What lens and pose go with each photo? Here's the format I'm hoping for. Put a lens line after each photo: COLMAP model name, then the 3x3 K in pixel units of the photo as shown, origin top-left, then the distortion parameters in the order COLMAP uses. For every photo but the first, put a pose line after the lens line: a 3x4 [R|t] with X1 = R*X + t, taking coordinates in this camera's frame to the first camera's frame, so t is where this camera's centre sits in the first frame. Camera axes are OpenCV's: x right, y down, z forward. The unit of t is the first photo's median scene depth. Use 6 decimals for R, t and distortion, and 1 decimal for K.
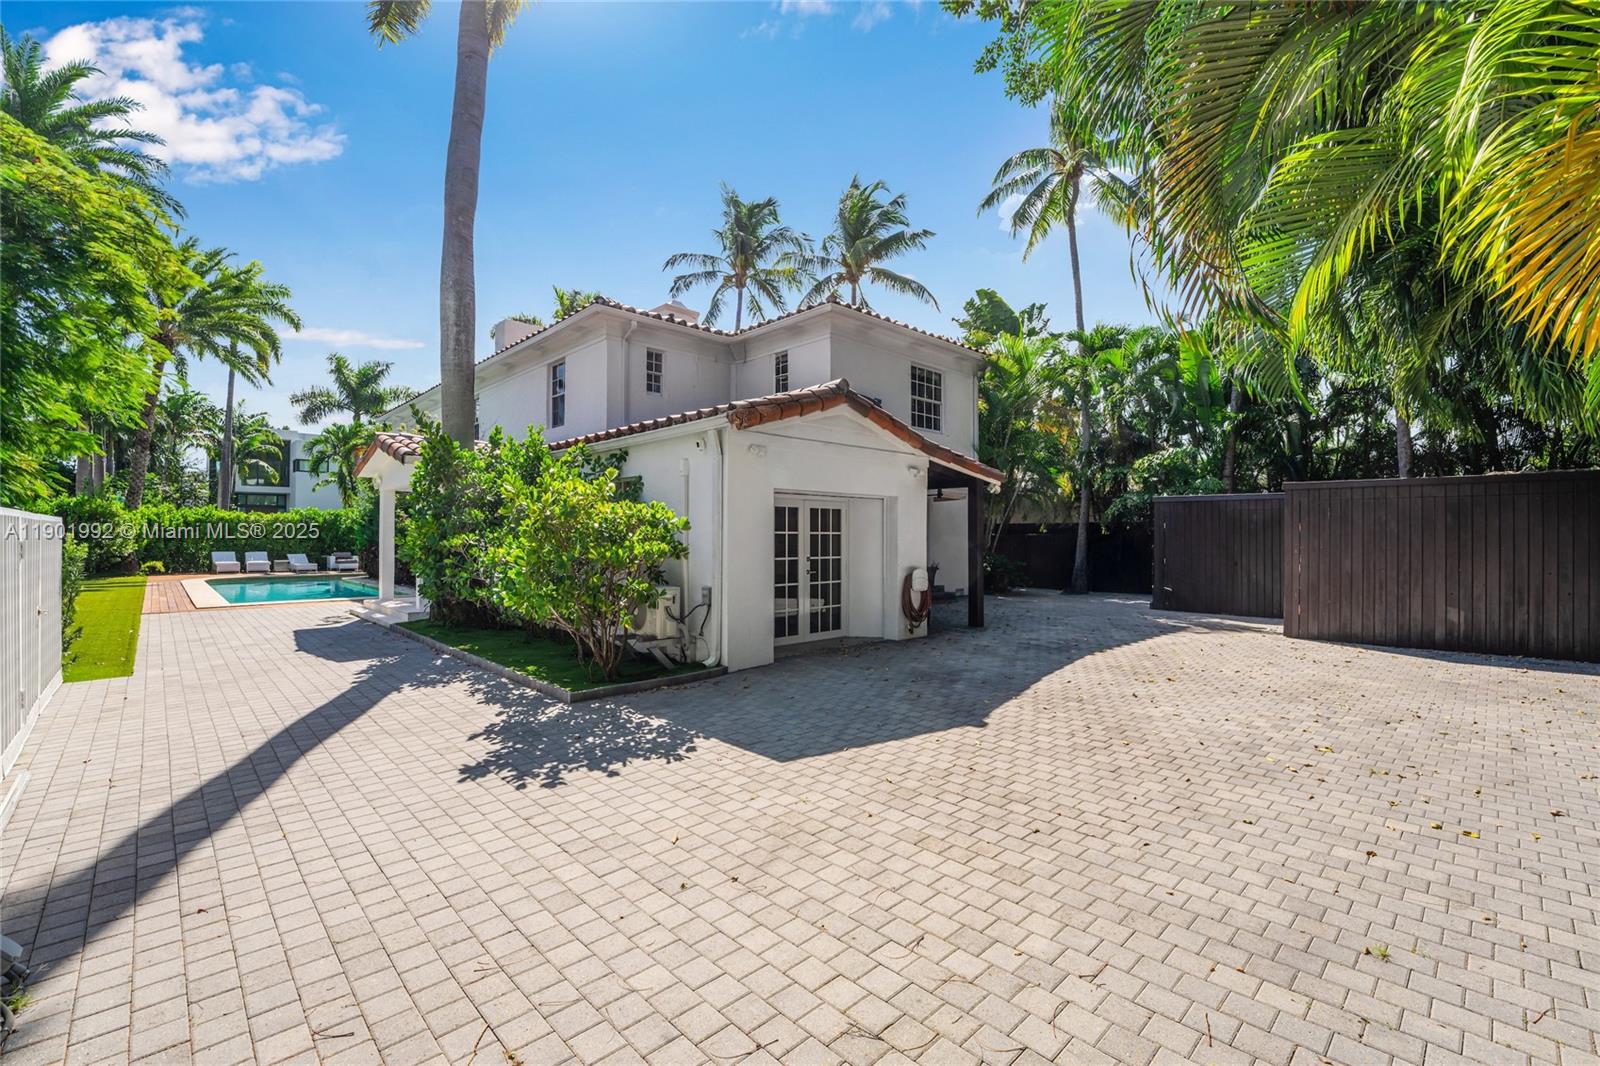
lens RADIAL K [[698.3, 0, 799.2], [0, 698.3, 548.2], [0, 0, 1]] dist [-0.000938, 0.000047]
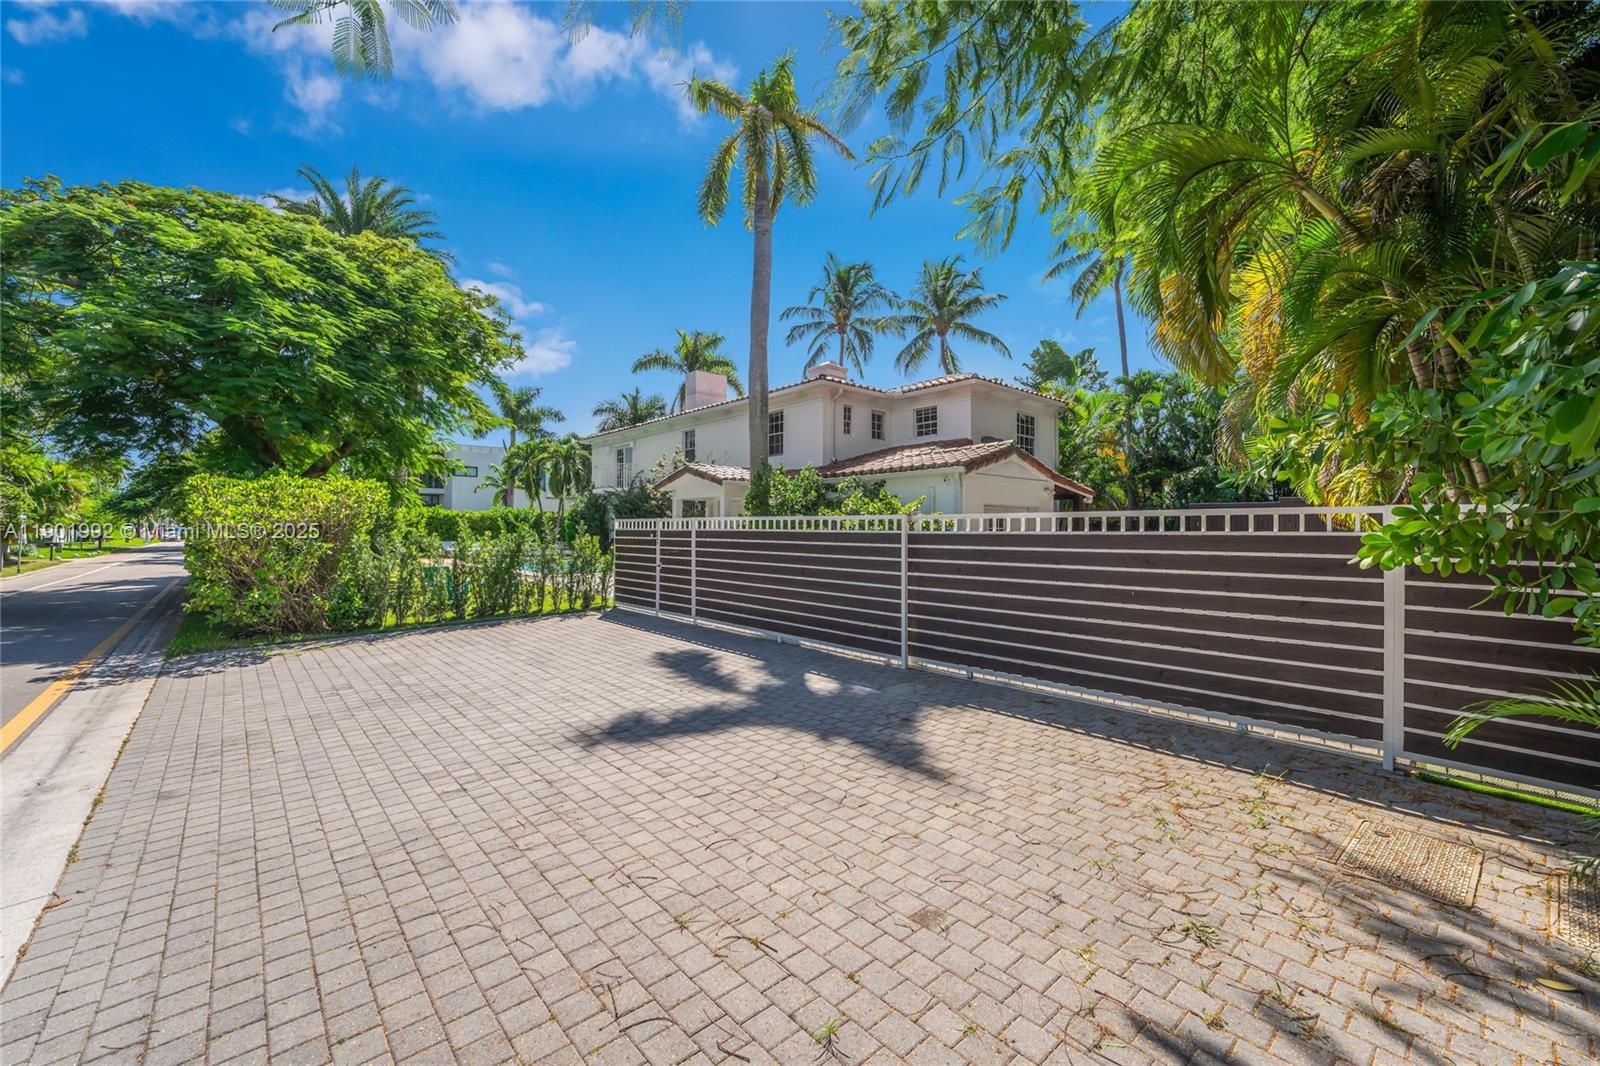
lens RADIAL K [[652.8, 0, 773.9], [0, 652.8, 532.1], [0, 0, 1]] dist [-0.024388, 0.005732]
pose [[0.996809, 0.009935, -0.079208, -0.251788], [-0.011155, 0.999826, -0.014981, 0.013076], [0.079045, 0.015817, 0.996746, -0.419304]]
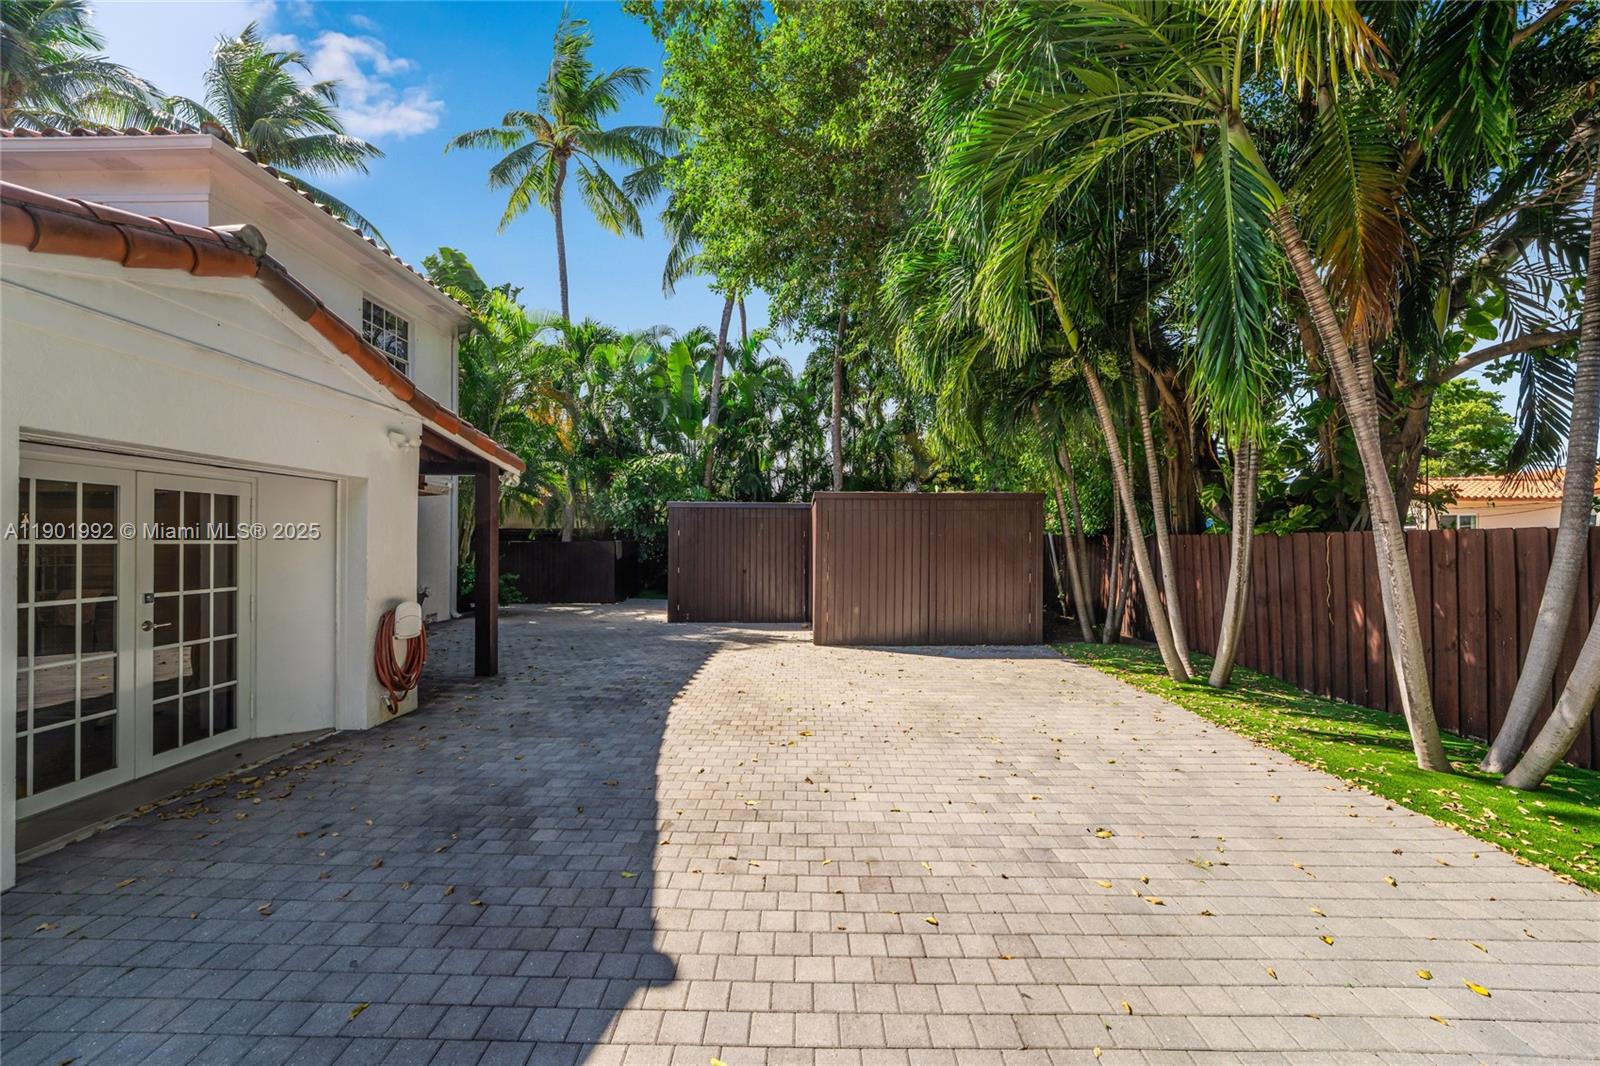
lens RADIAL K [[652.8, 0, 813.2], [0, 652.8, 541.5], [0, 0, 1]] dist [-0.024388, 0.005732]
pose [[0.689798, 0.001036, 0.724001, 0.007667], [0.009613, 0.999898, -0.010589, -0.009976], [-0.723938, 0.014264, 0.689717, 0.275057]]
